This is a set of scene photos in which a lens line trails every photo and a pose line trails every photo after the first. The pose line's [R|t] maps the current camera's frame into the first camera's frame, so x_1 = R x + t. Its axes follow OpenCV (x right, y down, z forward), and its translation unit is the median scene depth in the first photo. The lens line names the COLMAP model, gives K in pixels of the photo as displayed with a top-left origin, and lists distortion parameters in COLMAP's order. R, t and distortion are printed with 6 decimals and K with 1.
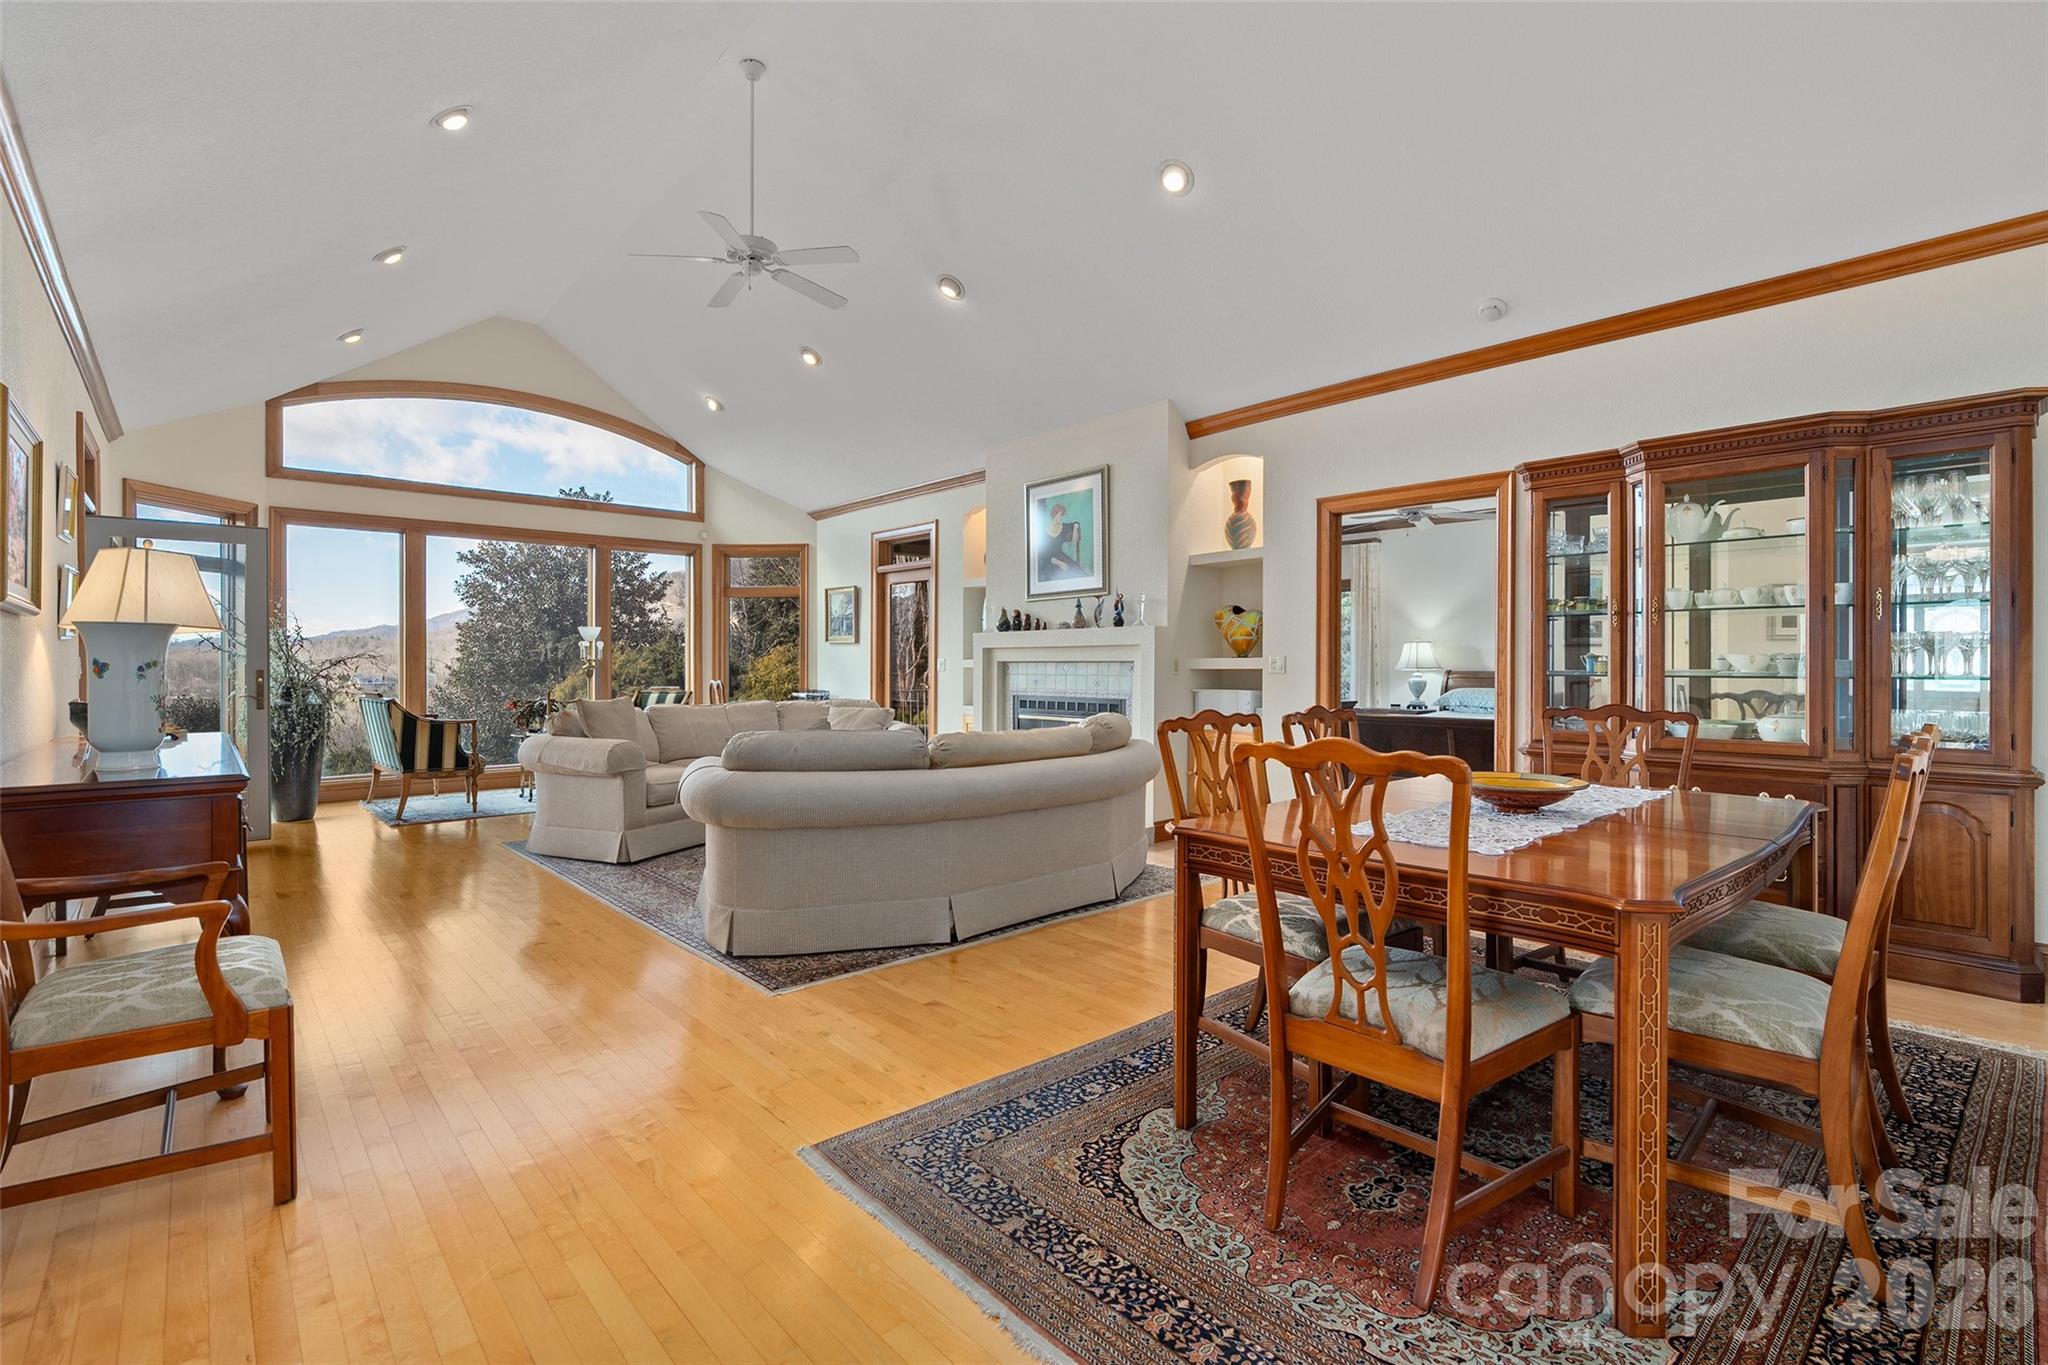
lens RADIAL K [[925.5, 0, 1027.3], [0, 925.5, 672.9], [0, 0, 1]] dist [-0.004218, 0.000238]
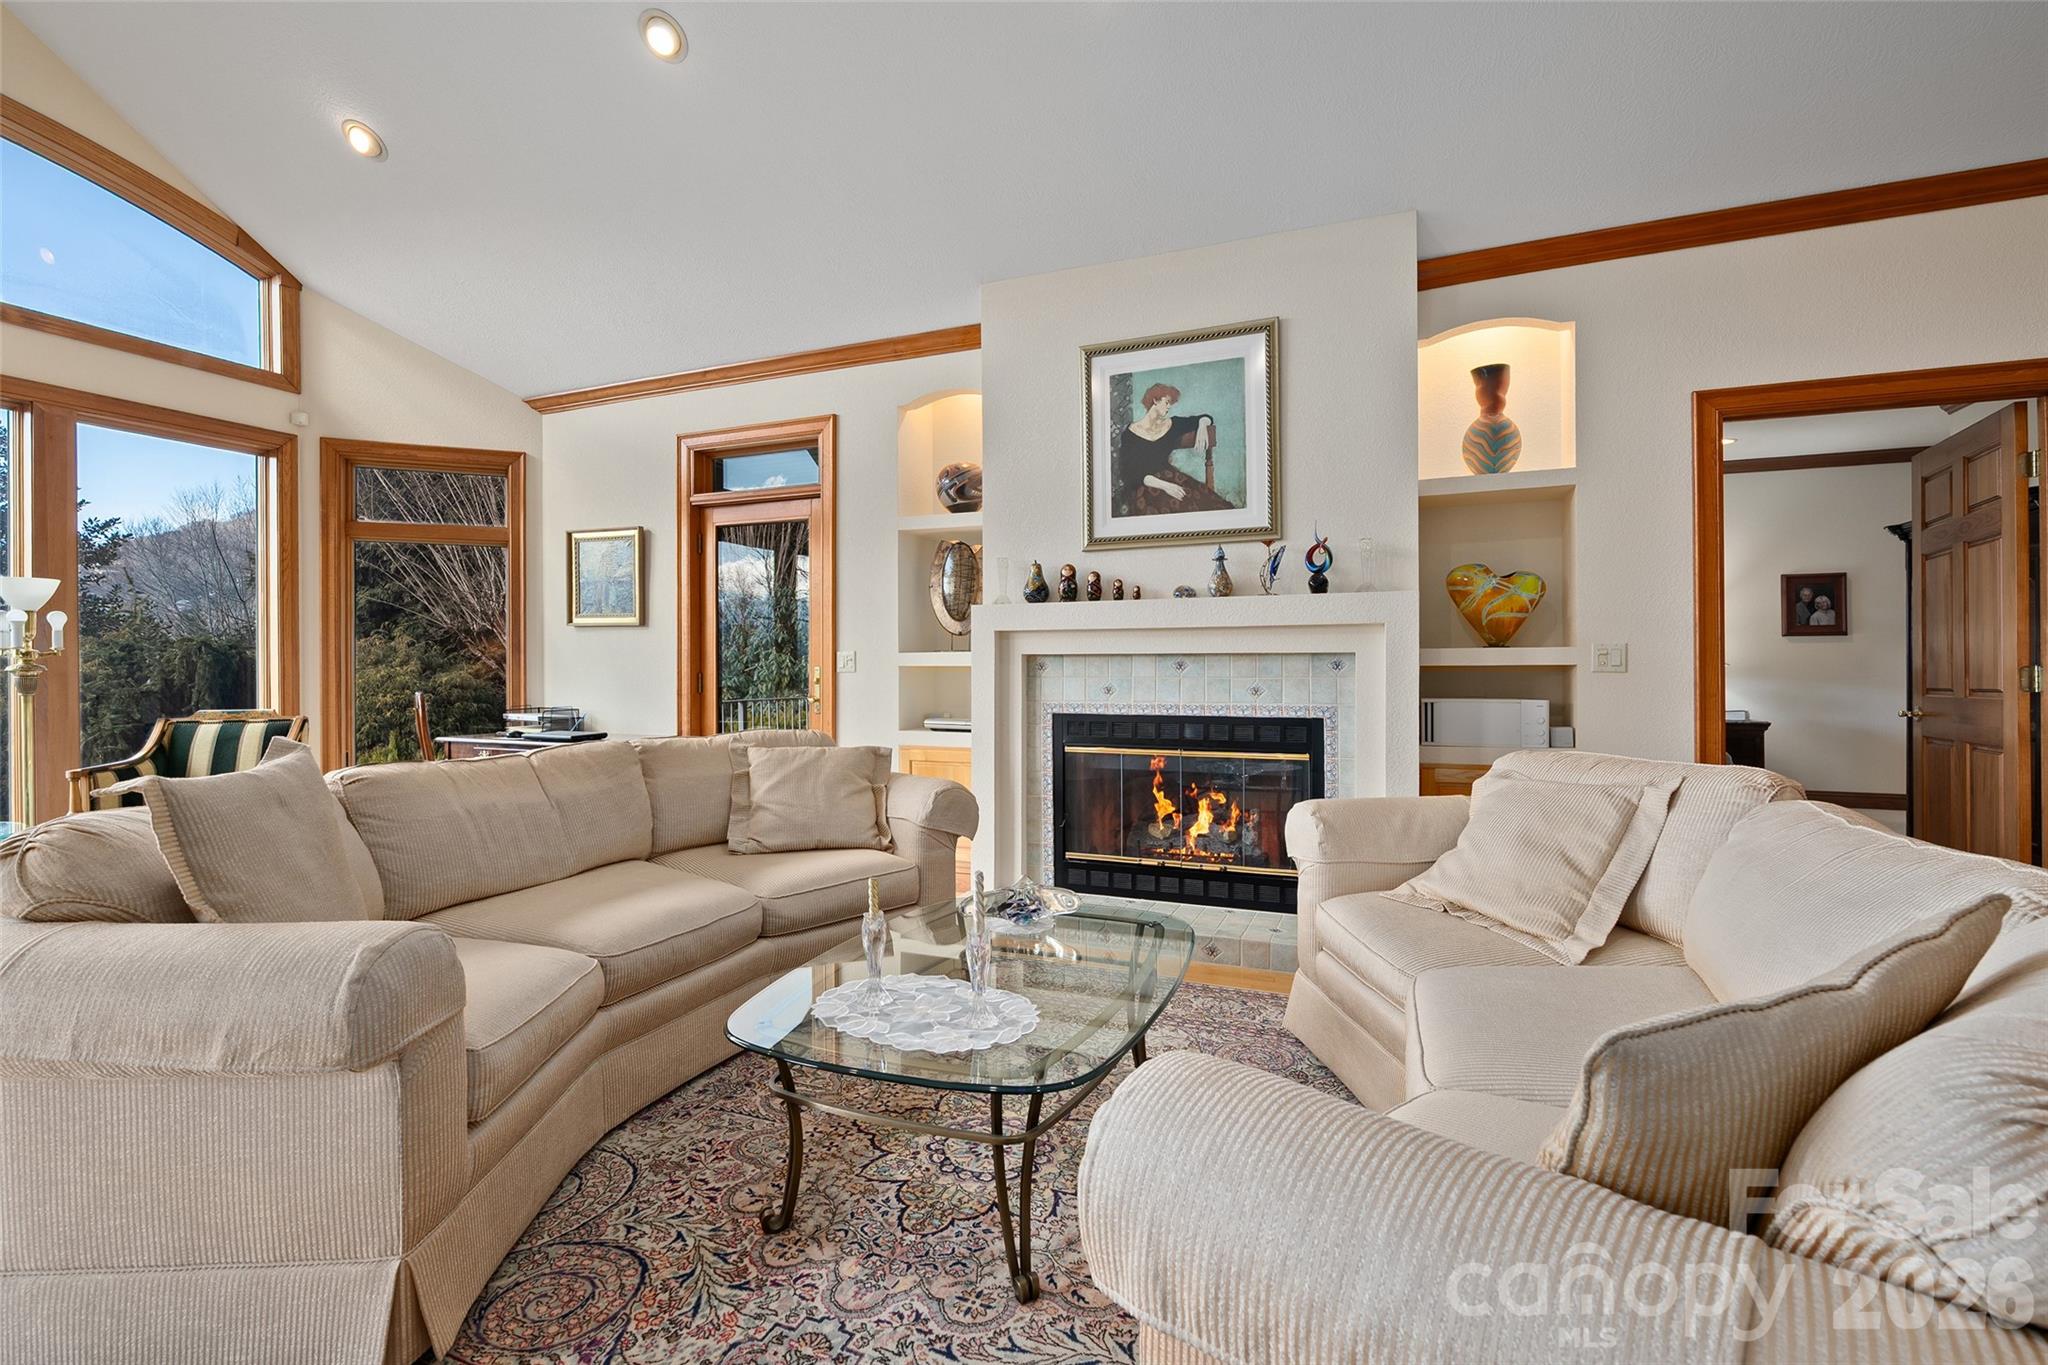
lens RADIAL K [[925.5, 0, 1021.9], [0, 925.5, 670.8], [0, 0, 1]] dist [-0.004218, 0.000238]
pose [[0.904867, -0.006188, 0.425650, -0.283627], [0.008026, 0.999965, -0.002526, -0.001431], [-0.425619, 0.005702, 0.904885, 0.492533]]
